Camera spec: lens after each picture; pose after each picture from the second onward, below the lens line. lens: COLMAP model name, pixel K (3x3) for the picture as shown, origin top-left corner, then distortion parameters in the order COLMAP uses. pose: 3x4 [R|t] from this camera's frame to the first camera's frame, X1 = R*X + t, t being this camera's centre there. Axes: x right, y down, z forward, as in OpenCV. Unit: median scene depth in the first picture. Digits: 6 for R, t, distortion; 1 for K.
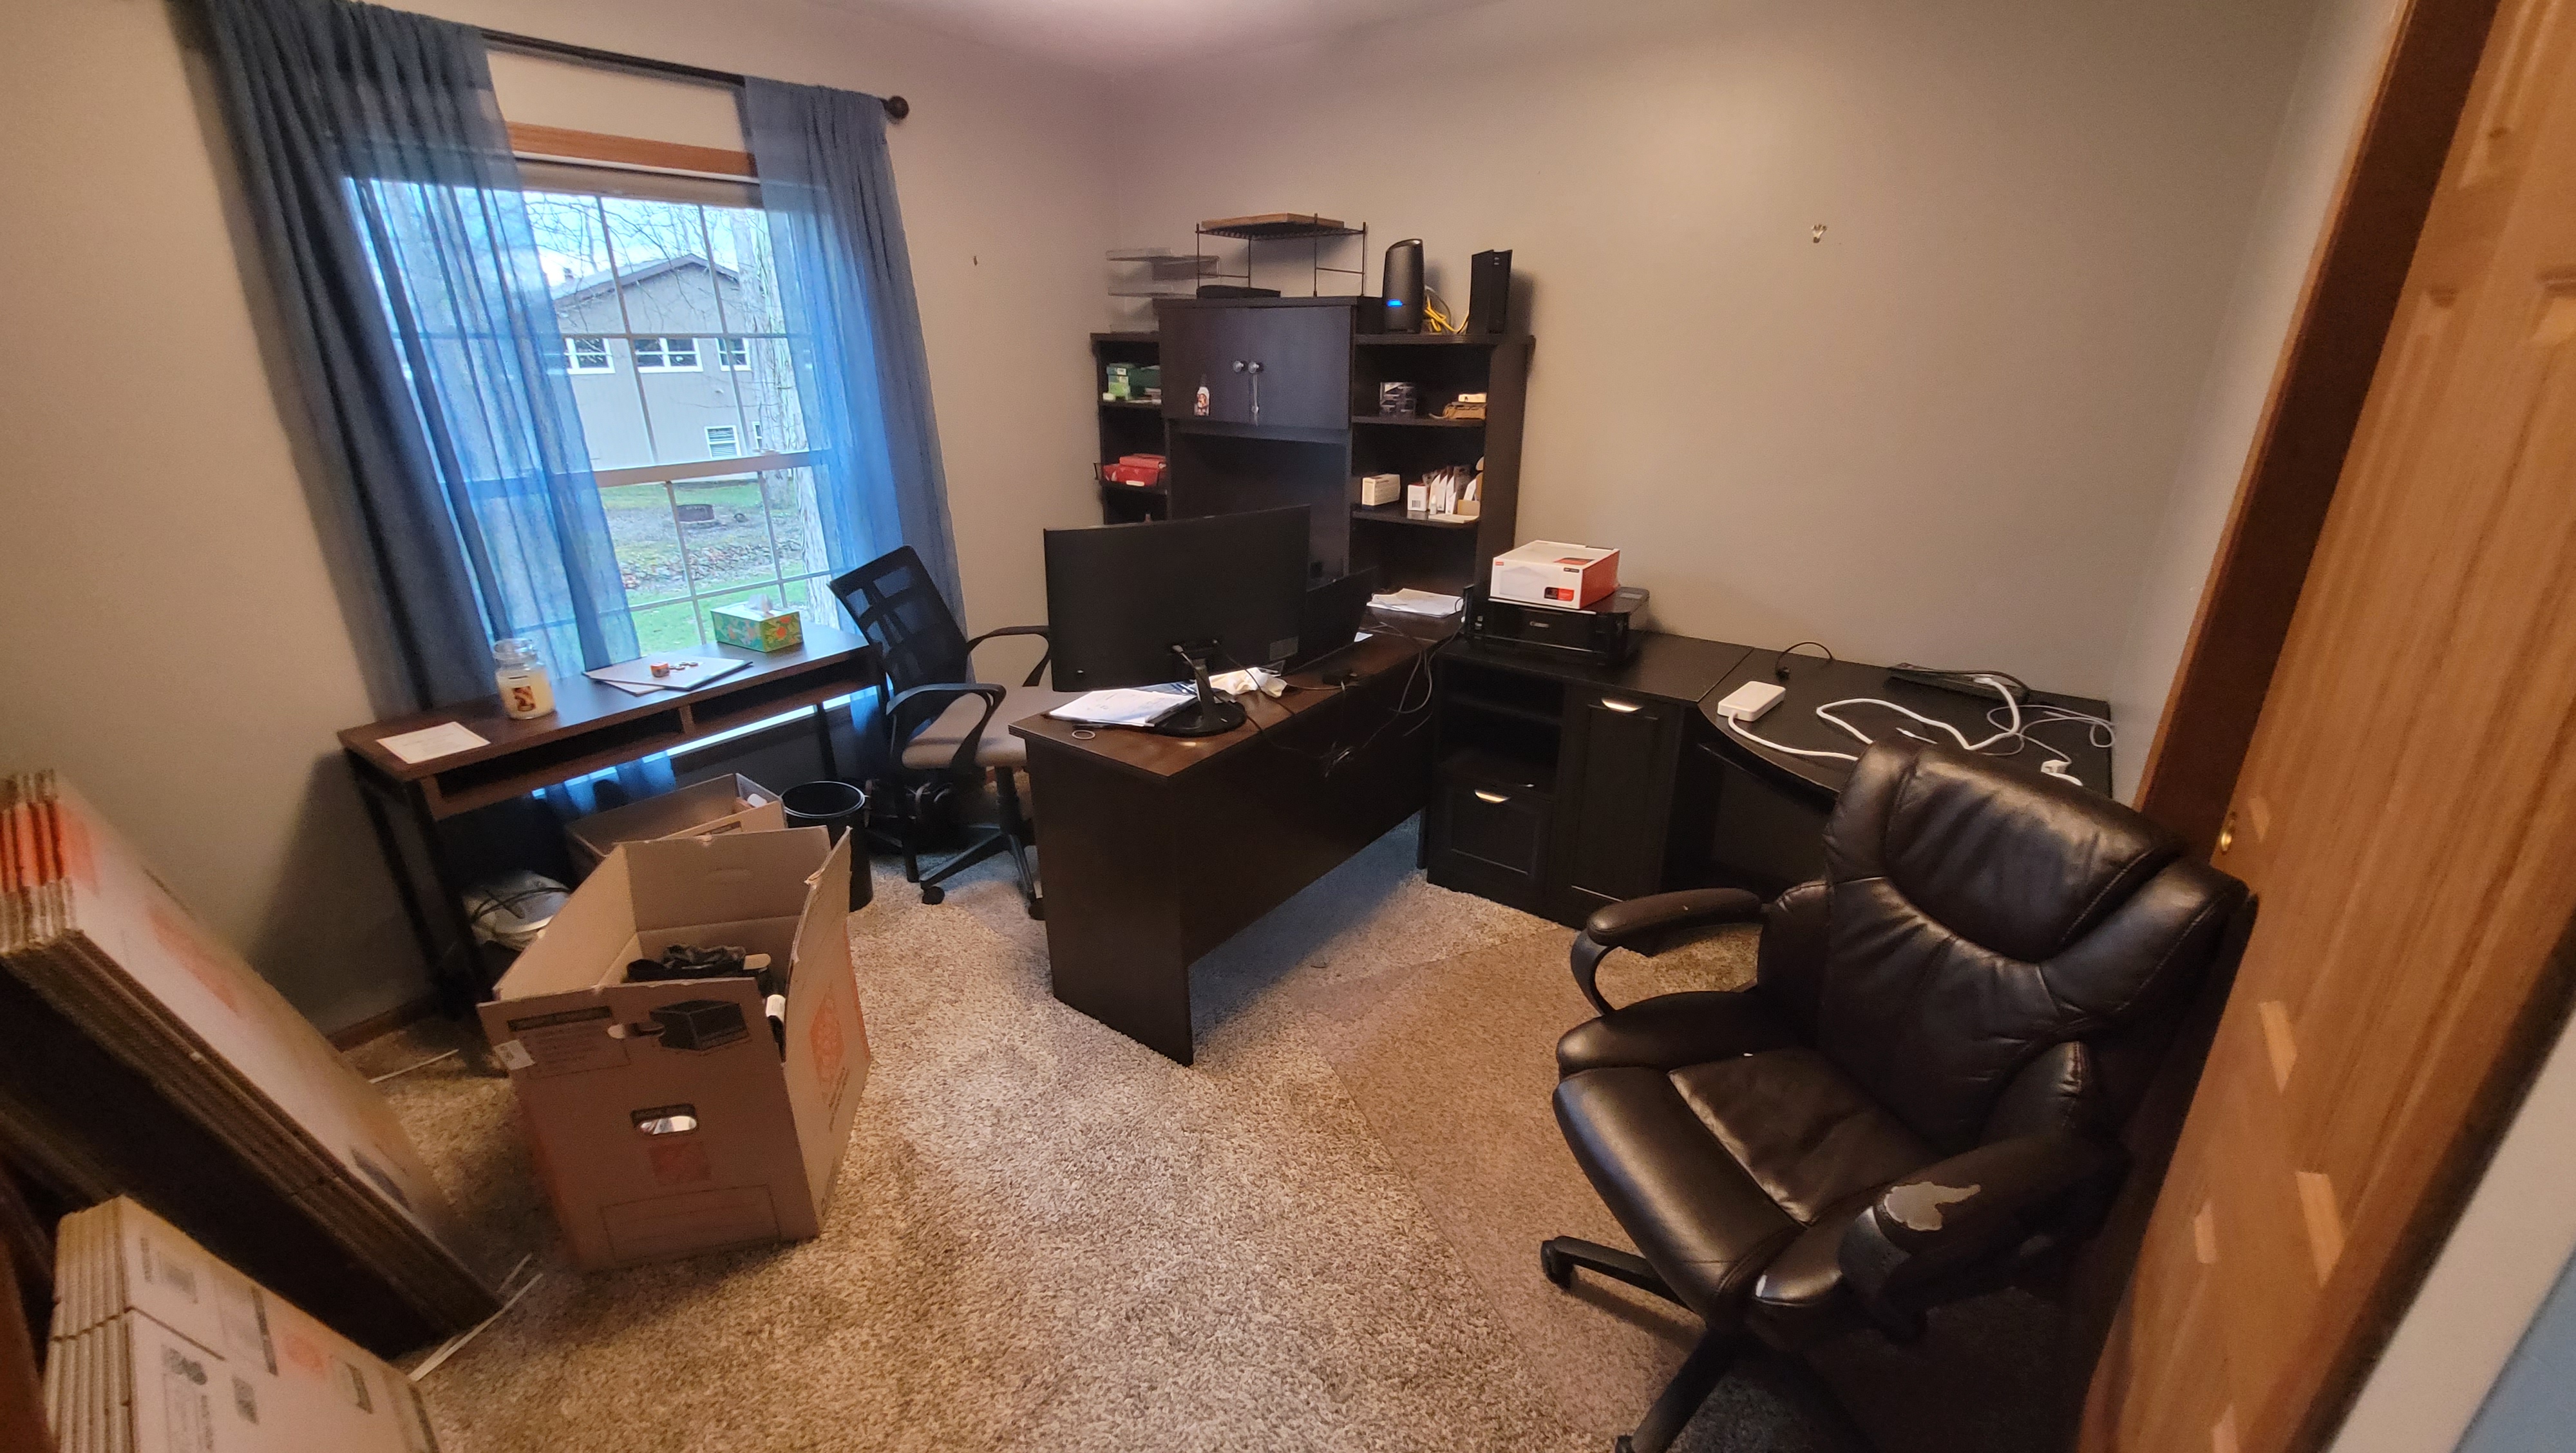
lens RADIAL K [[1007.3, 0, 1297.6], [0, 1007.3, 713.3], [0, 0, 1]] dist [-0.001054, -0.000157]
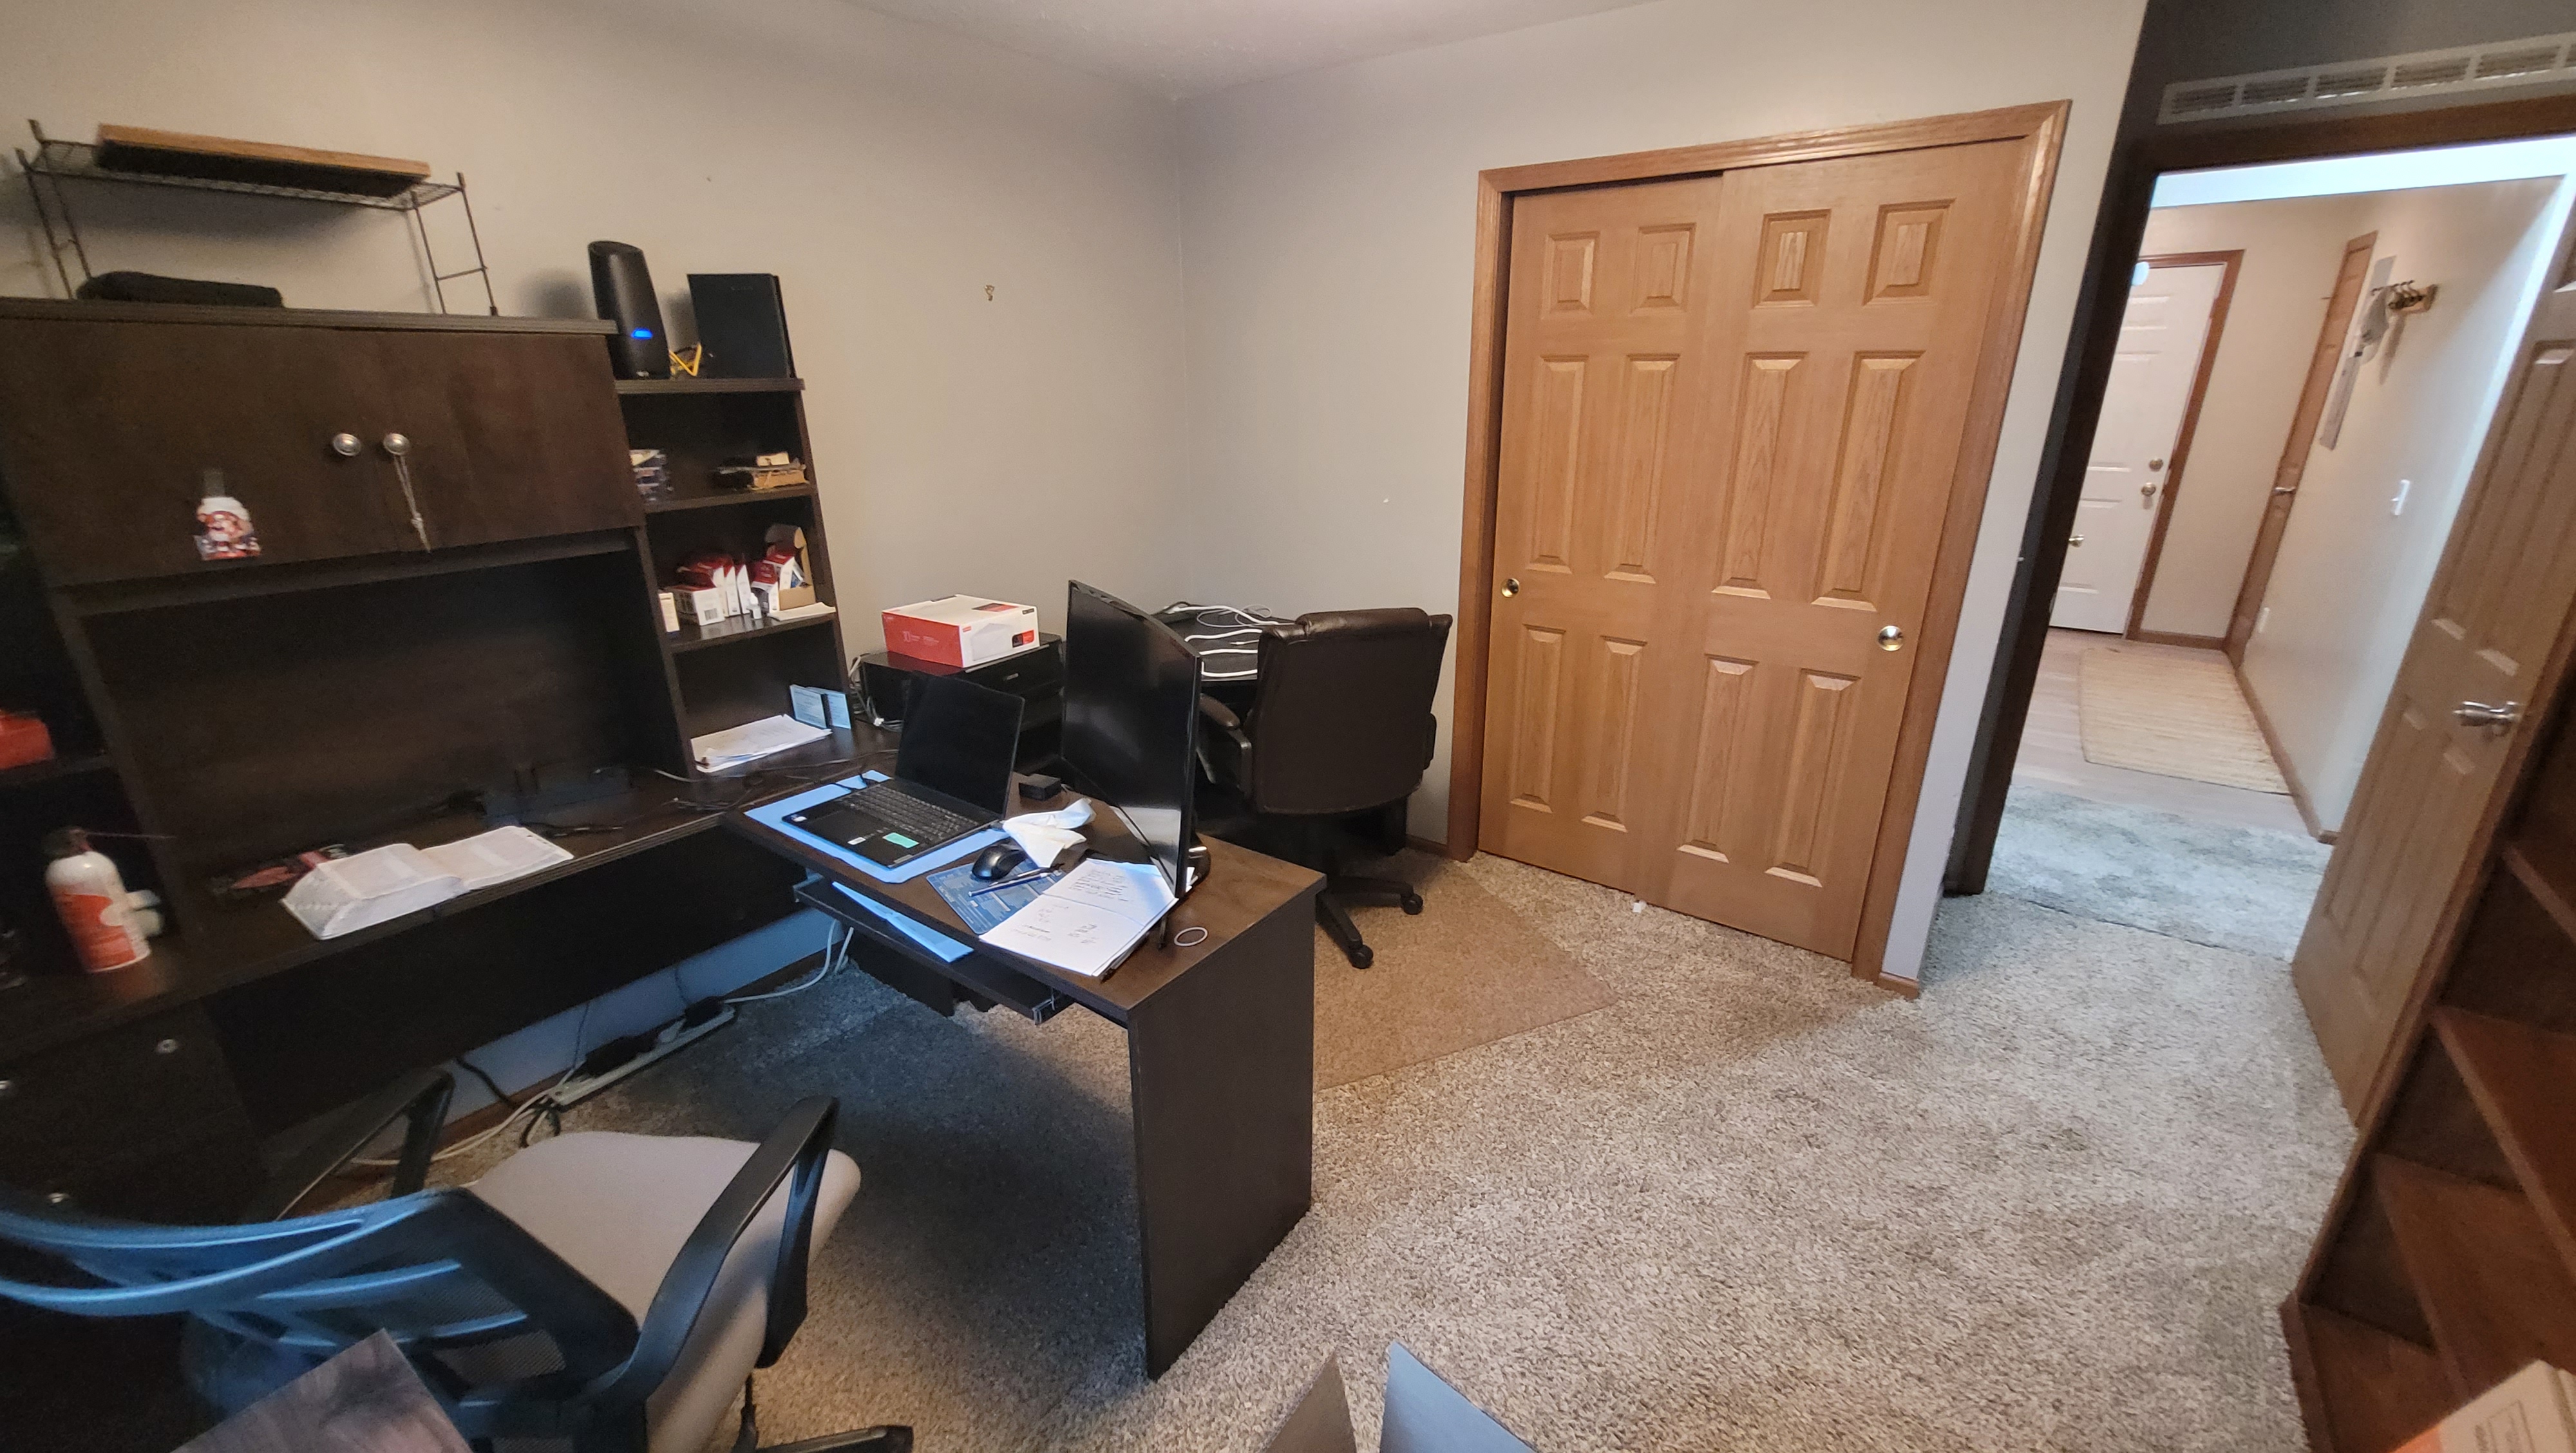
lens RADIAL K [[1007.3, 0, 1294.8], [0, 1007.3, 716.7], [0, 0, 1]] dist [-0.001054, -0.000157]
pose [[-0.003214, -0.322270, 0.946642, -0.657050], [0.353394, 0.885198, 0.302552, -0.239788], [-0.935469, 0.335510, 0.111043, 0.627488]]
